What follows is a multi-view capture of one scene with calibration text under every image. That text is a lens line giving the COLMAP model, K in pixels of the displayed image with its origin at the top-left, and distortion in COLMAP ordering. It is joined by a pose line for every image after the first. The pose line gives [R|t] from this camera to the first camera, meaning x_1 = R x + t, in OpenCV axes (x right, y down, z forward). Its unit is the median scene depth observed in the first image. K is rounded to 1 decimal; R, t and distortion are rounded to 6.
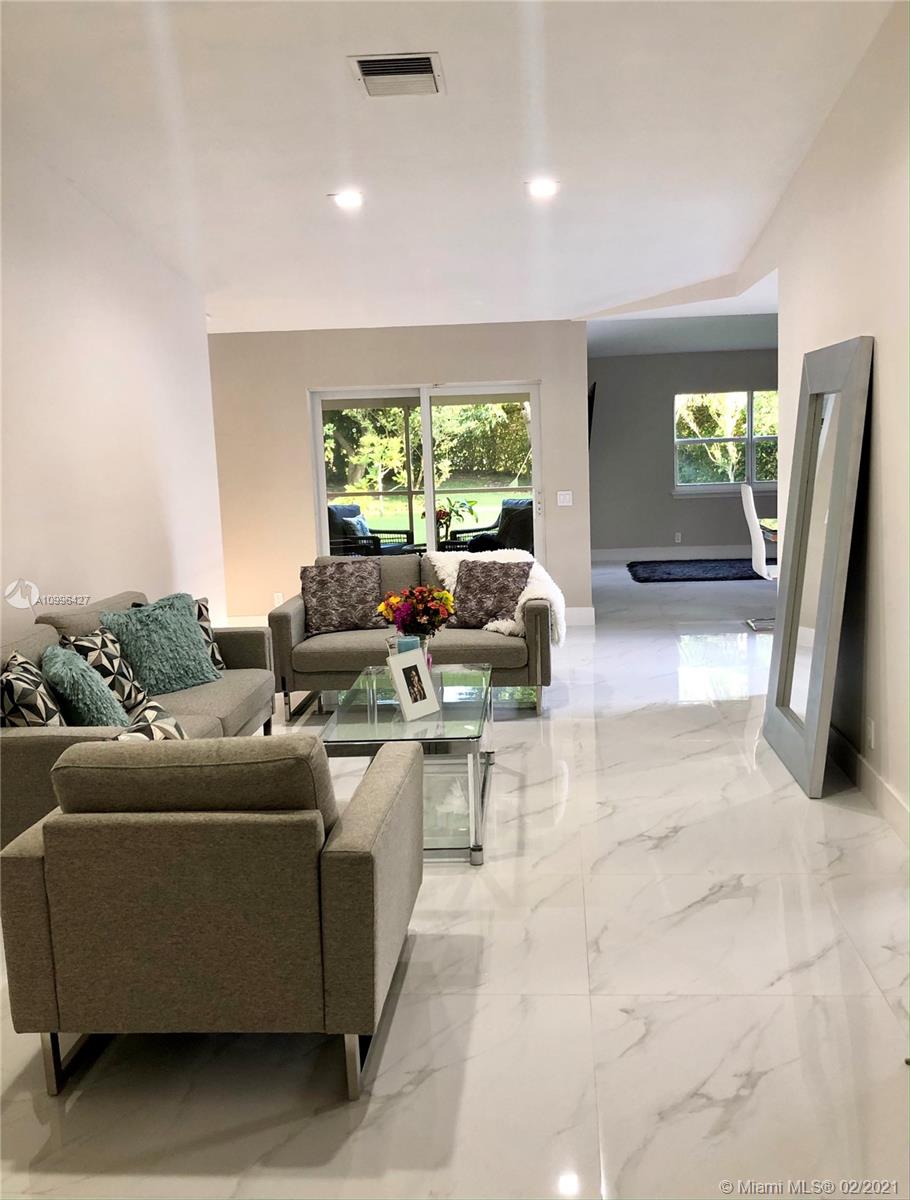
lens RADIAL K [[1032.8, 0, 481.8], [0, 1032.8, 597.9], [0, 0, 1]] dist [-0.005304, -0.001590]
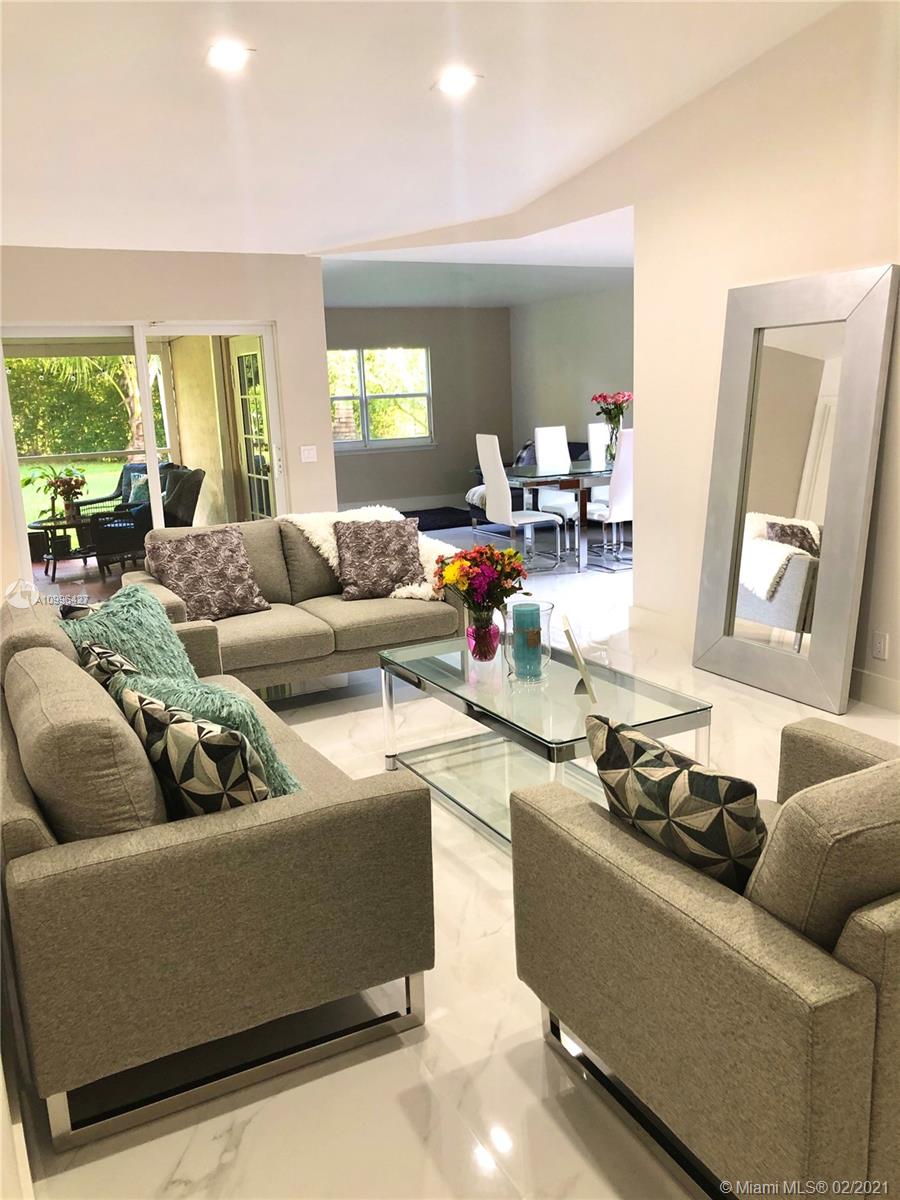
lens RADIAL K [[986.0, 0, 450.0], [0, 986.0, 600.0], [0, 0, 1]] dist [0.002169, -0.005714]
pose [[0.856482, -0.105338, 0.505315, -0.375608], [0.087353, 0.994415, 0.059238, -0.012224], [-0.508732, -0.006595, 0.860900, 0.258722]]
